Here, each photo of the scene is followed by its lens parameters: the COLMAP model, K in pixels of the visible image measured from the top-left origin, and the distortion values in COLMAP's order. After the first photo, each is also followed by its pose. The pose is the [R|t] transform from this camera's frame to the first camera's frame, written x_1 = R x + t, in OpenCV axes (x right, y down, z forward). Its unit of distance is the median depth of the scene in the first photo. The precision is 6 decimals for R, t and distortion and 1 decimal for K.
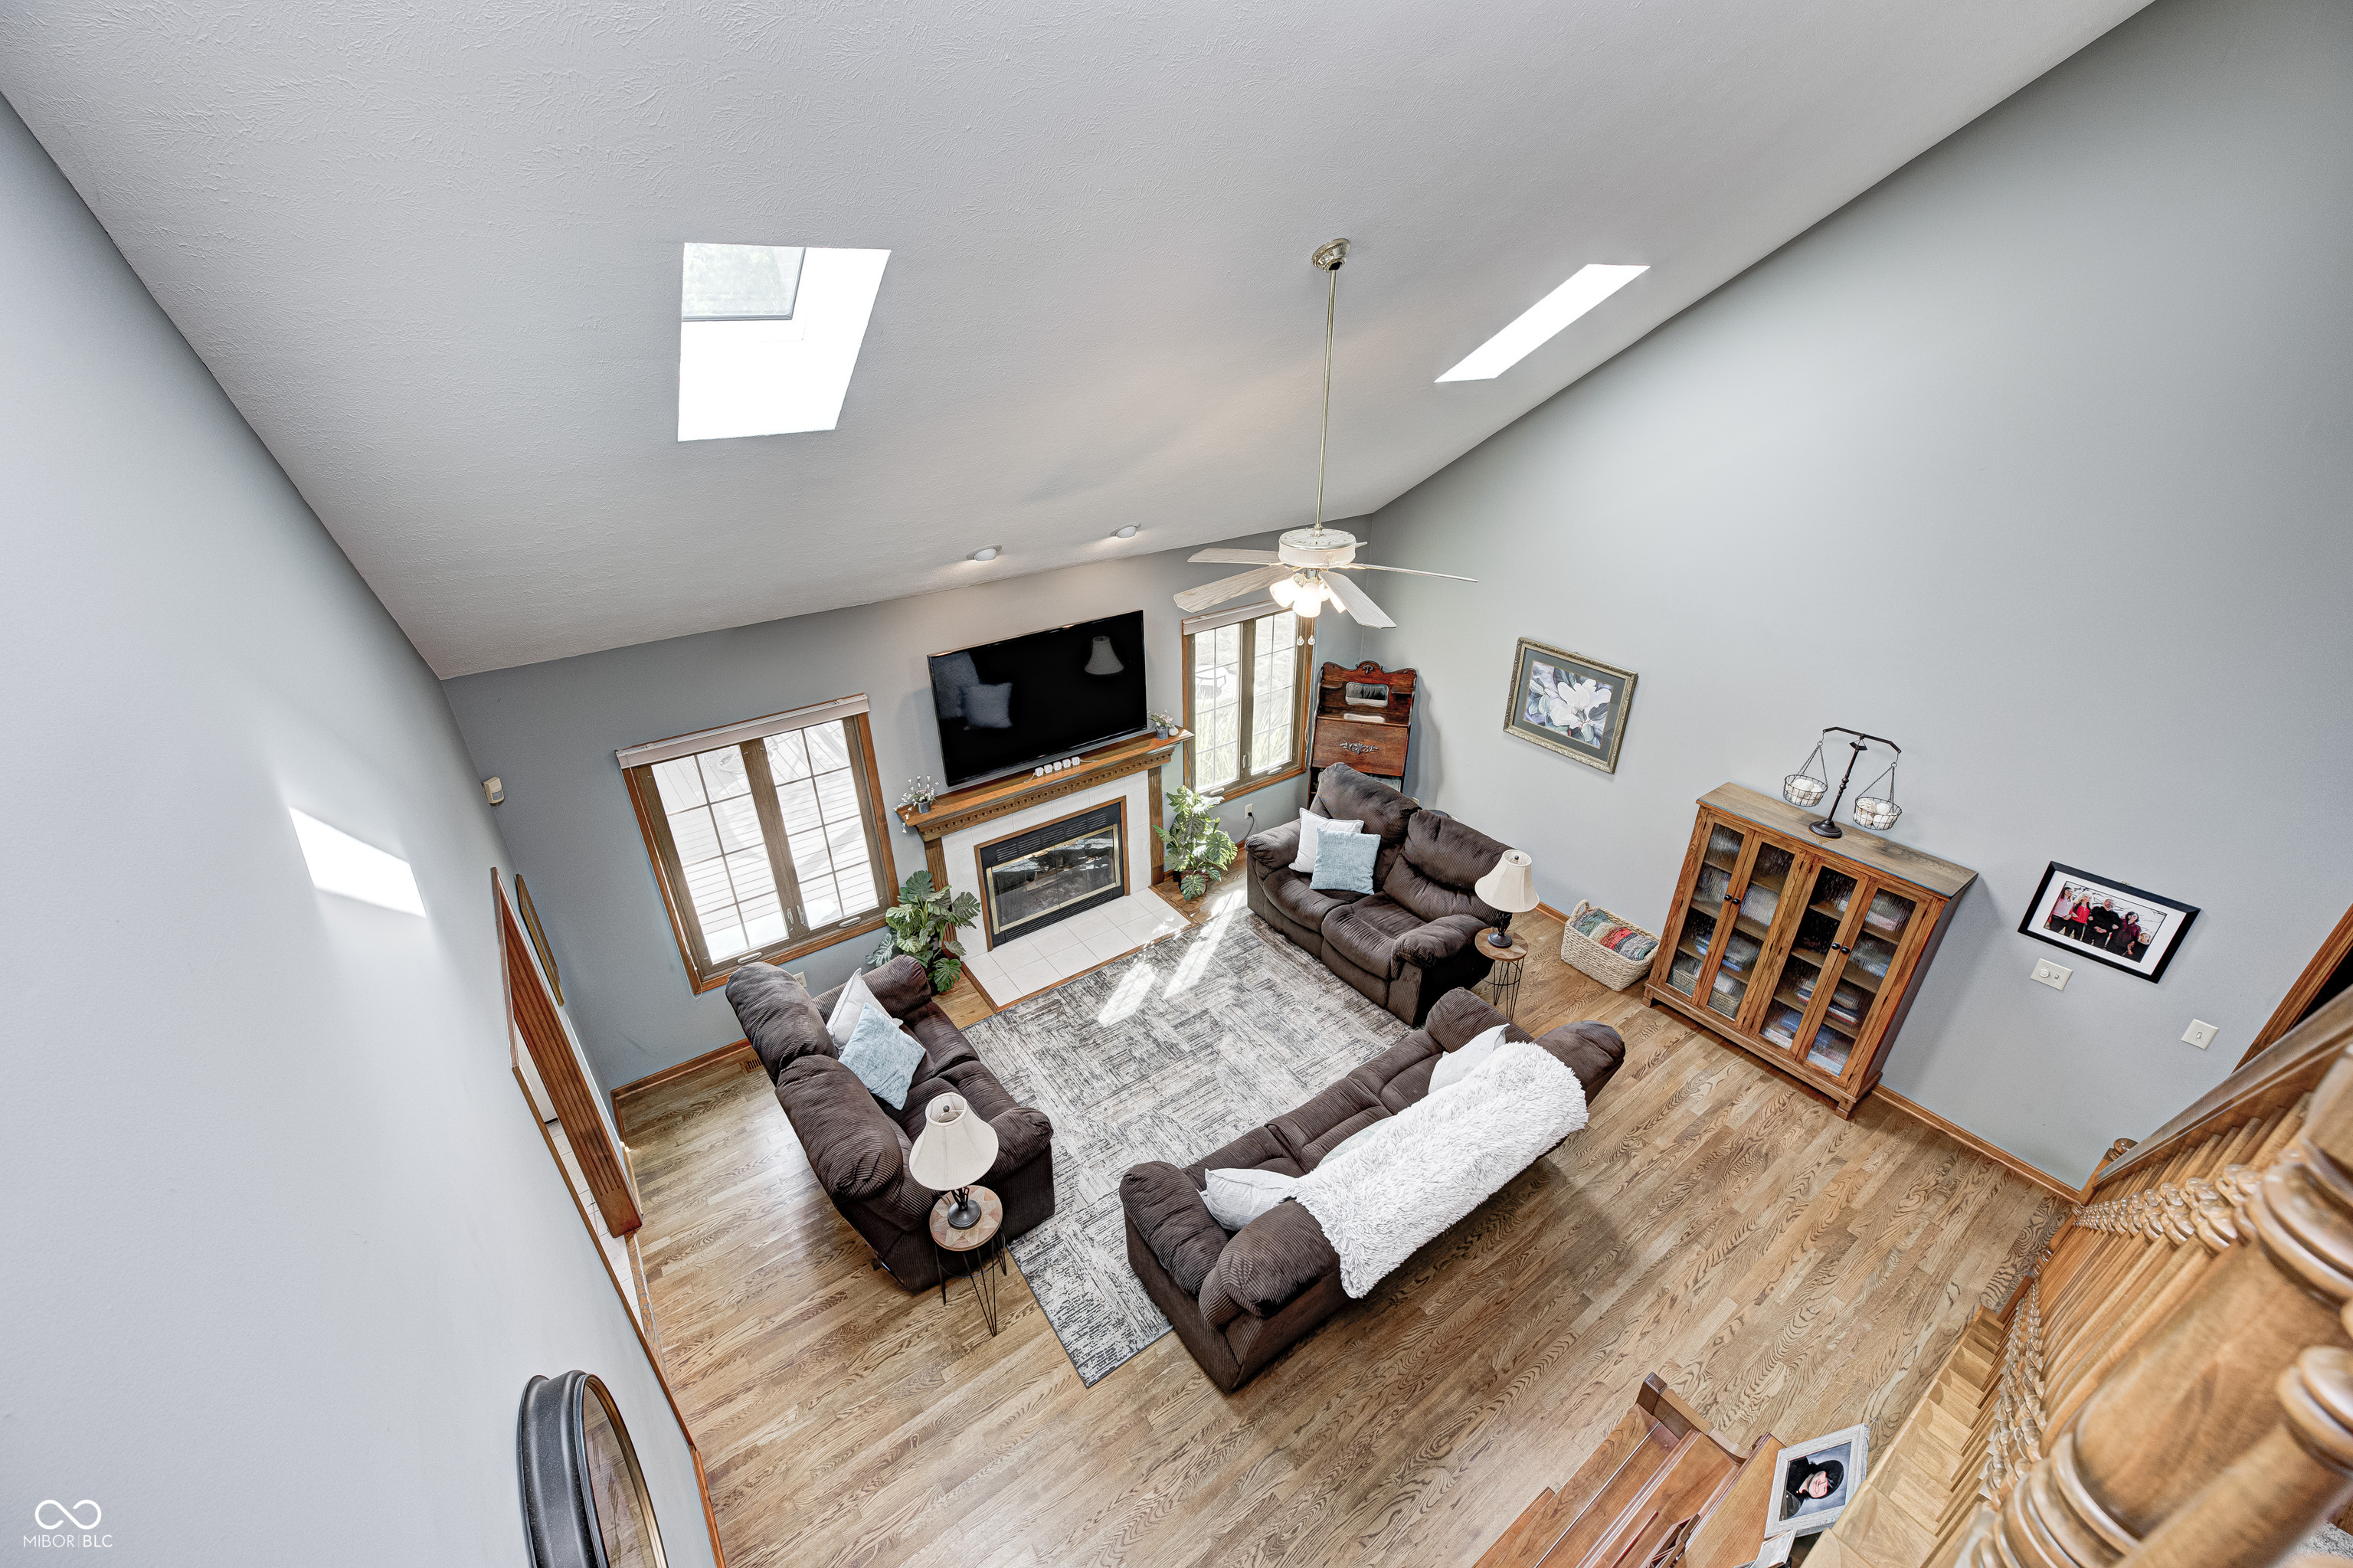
lens RADIAL K [[922.6, 0, 1175.6], [0, 922.6, 784.2], [0, 0, 1]] dist [-0.001955, 0.000838]
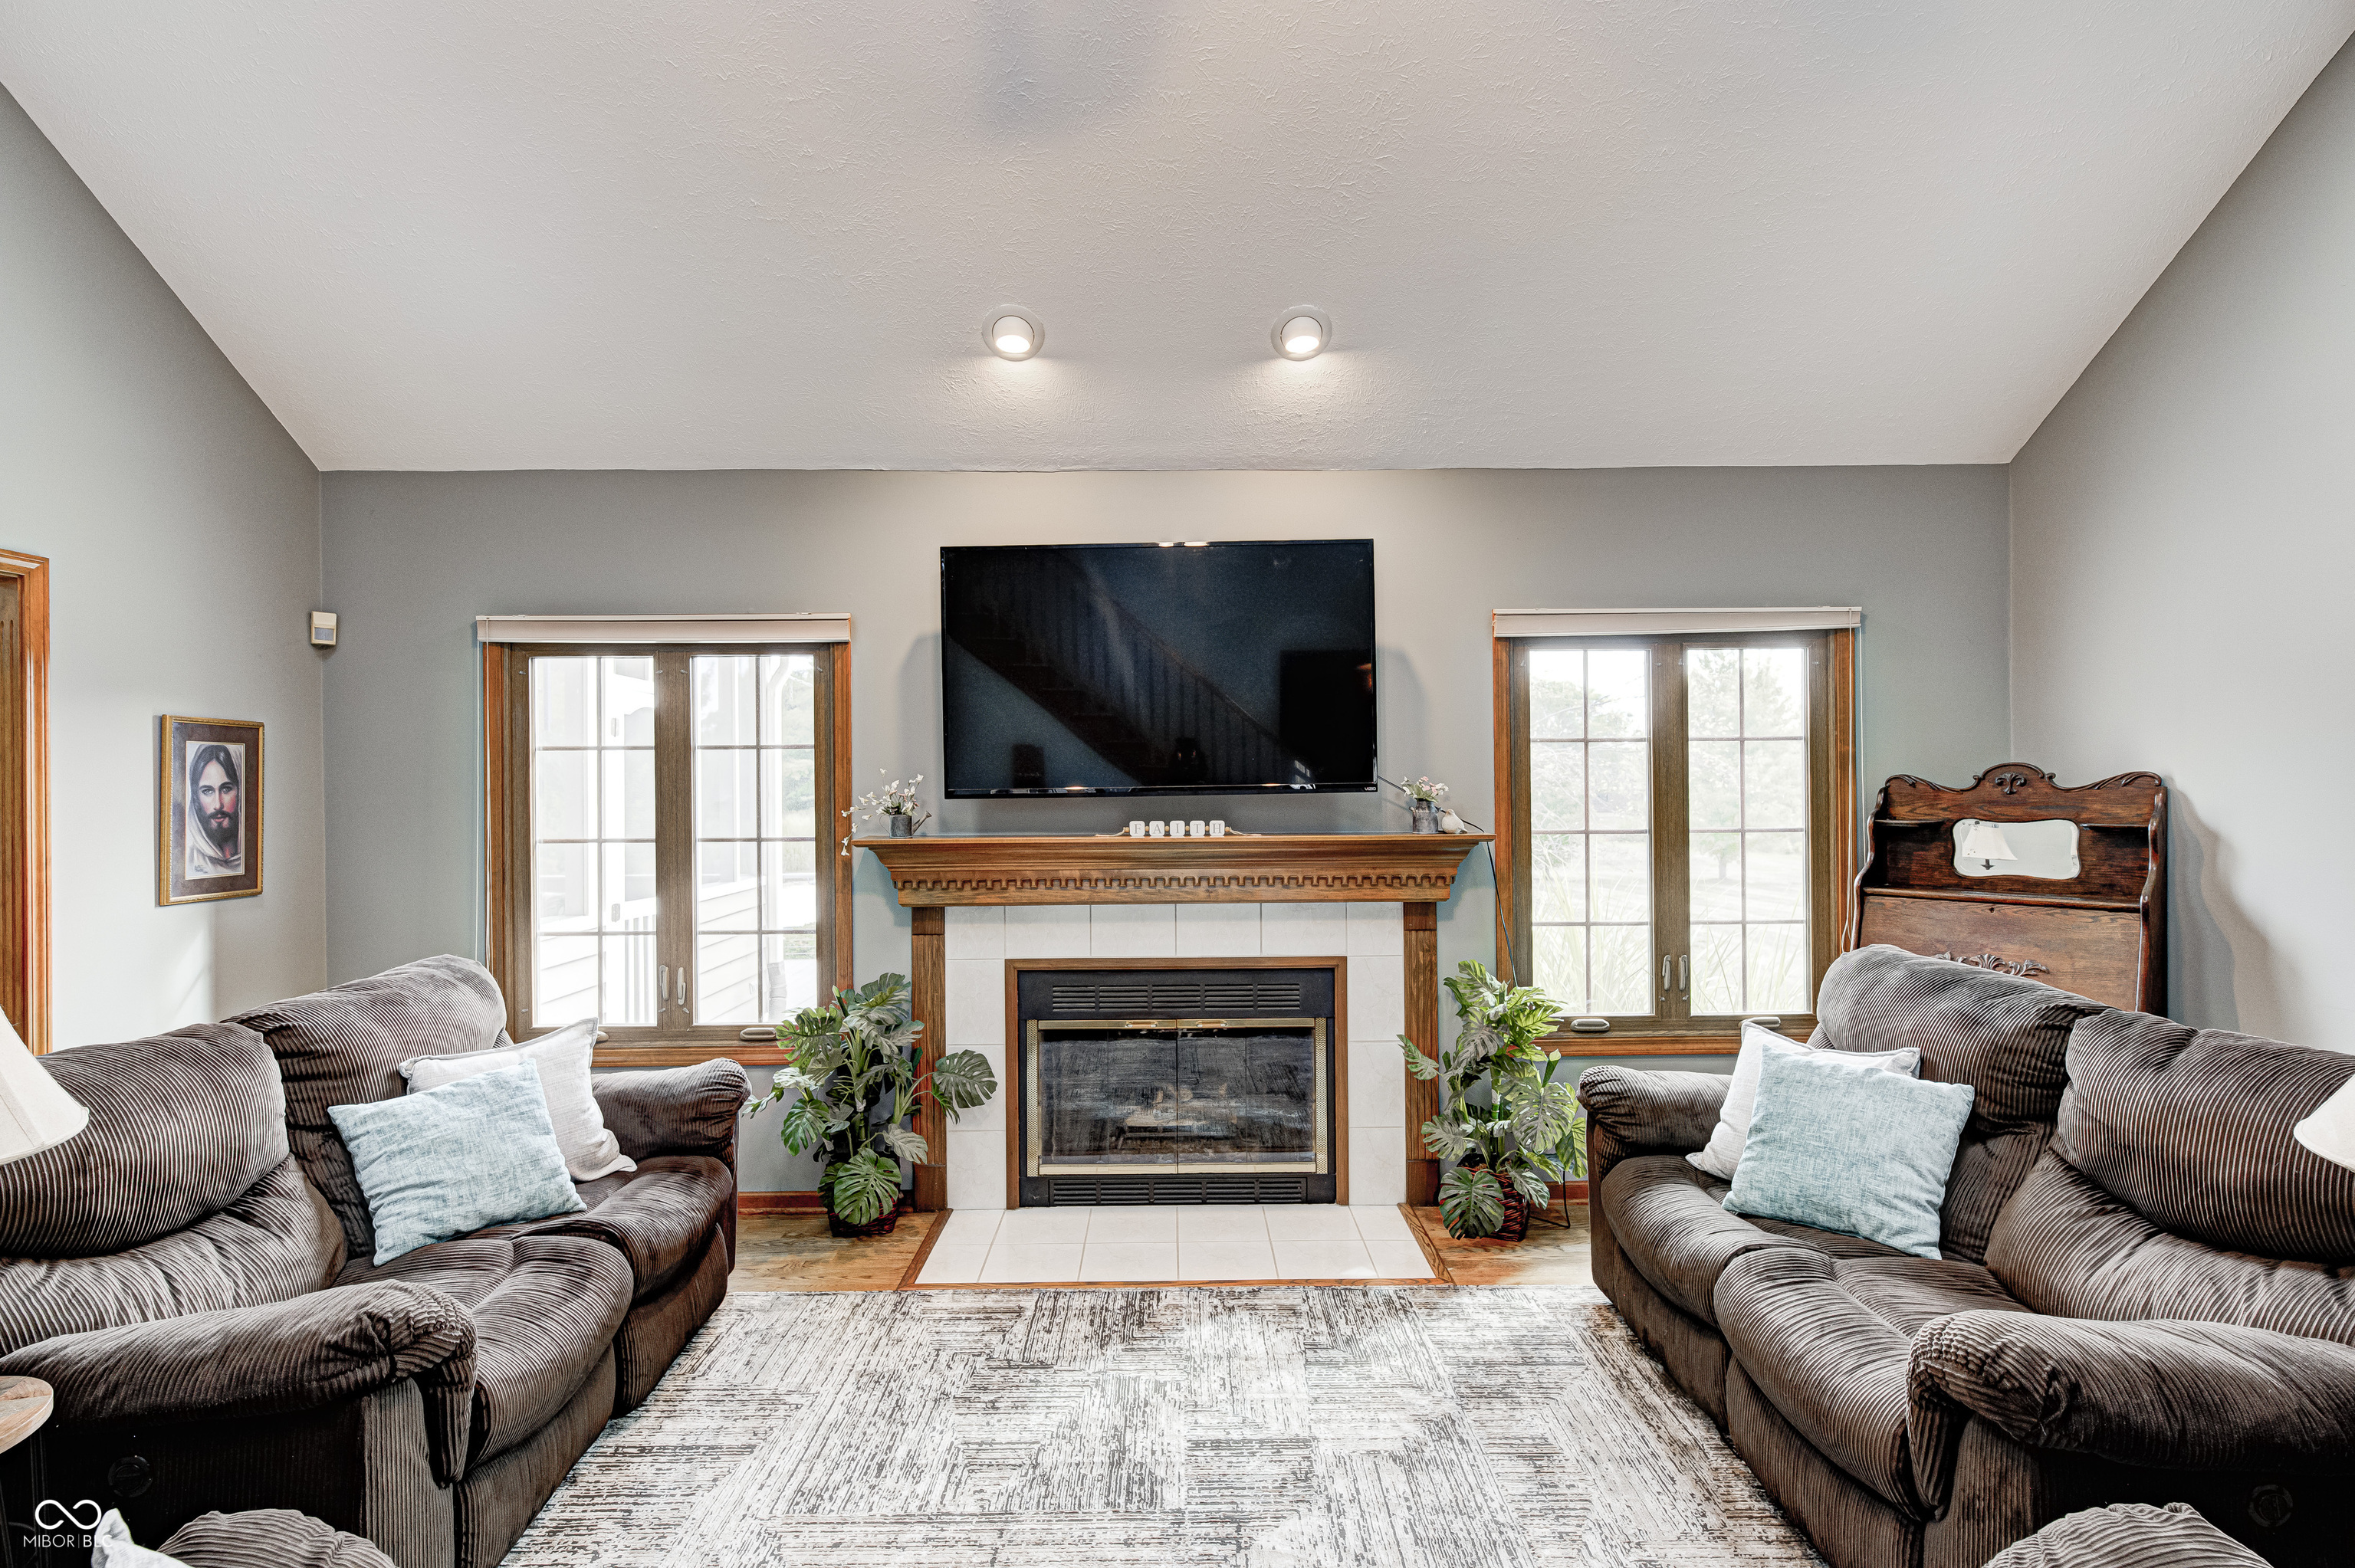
lens RADIAL K [[1114.1, 0, 1174.9], [0, 1114.1, 786.8], [0, 0, 1]] dist [0.002429, 0.000401]
pose [[0.818156, 0.003462, -0.574986, 0.222193], [-0.266810, 0.888095, -0.374300, 0.188245], [0.509346, 0.459648, 0.727523, 0.530665]]
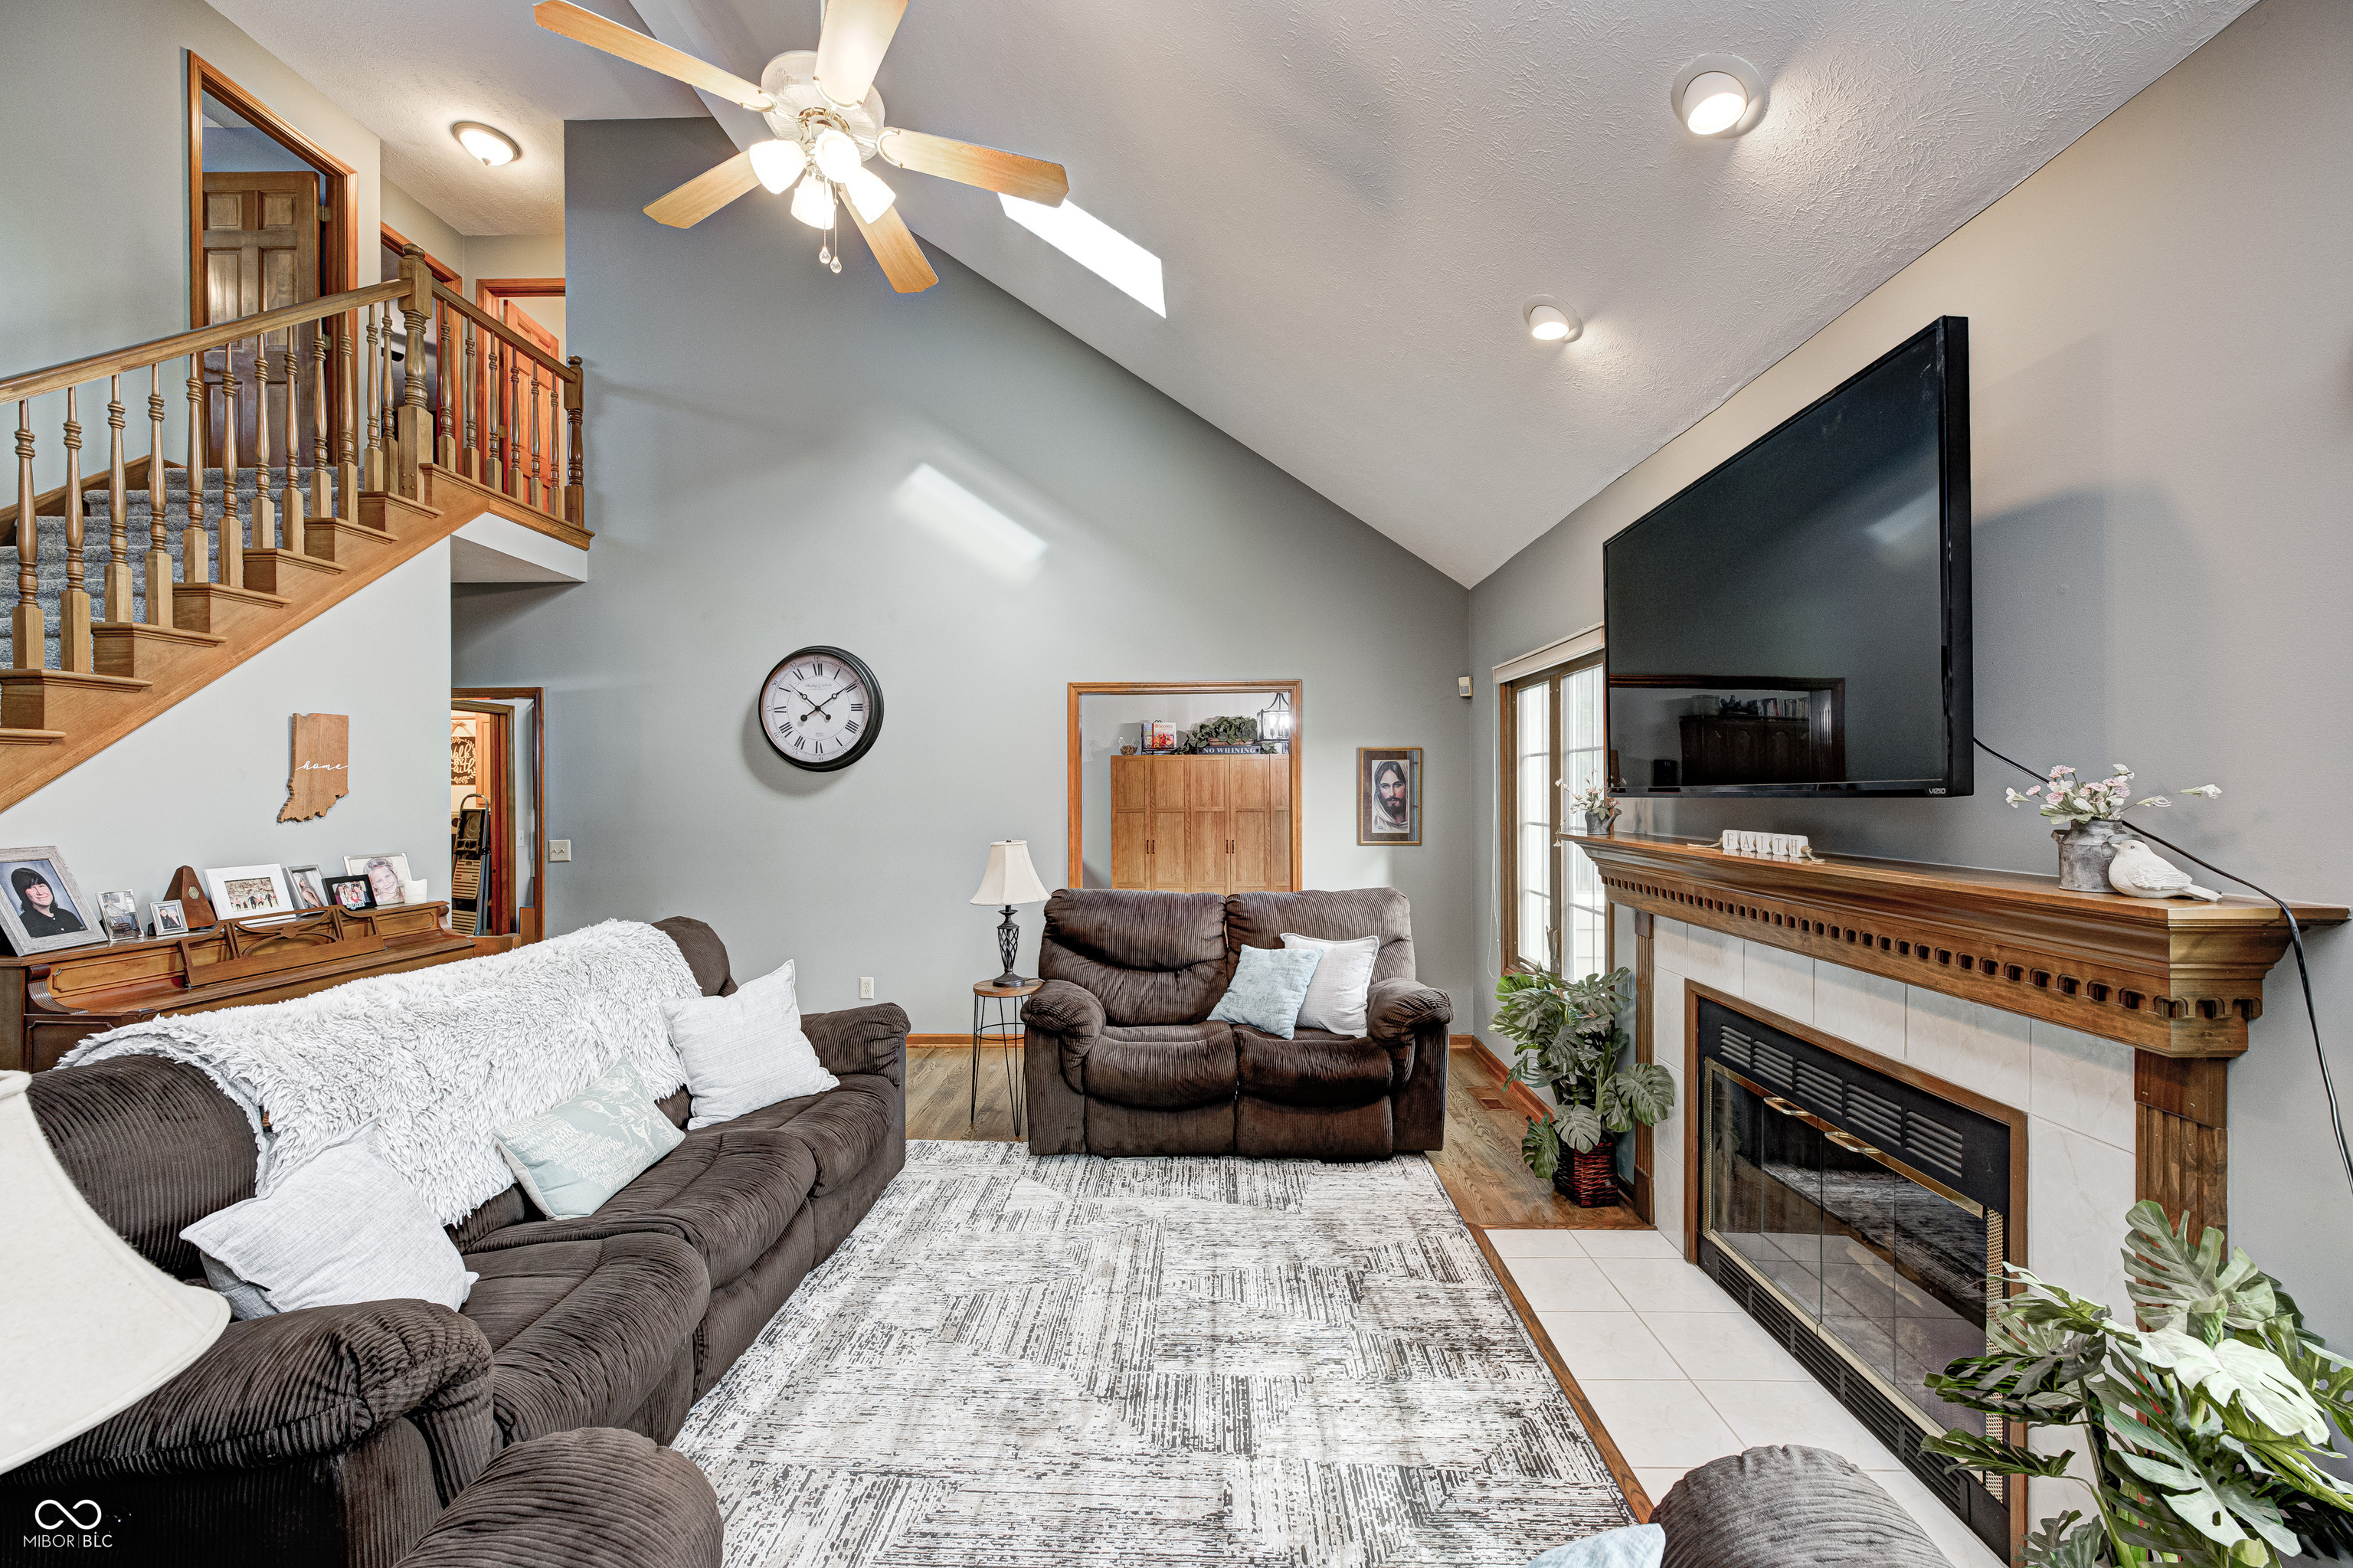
lens RADIAL K [[922.6, 0, 1181.4], [0, 922.6, 787.7], [0, 0, 1]] dist [-0.001955, 0.000838]
pose [[-0.603341, 0.010839, -0.797410, 0.304162], [-0.360754, 0.888041, 0.285027, -0.059724], [0.711222, 0.459637, -0.531881, 1.003753]]
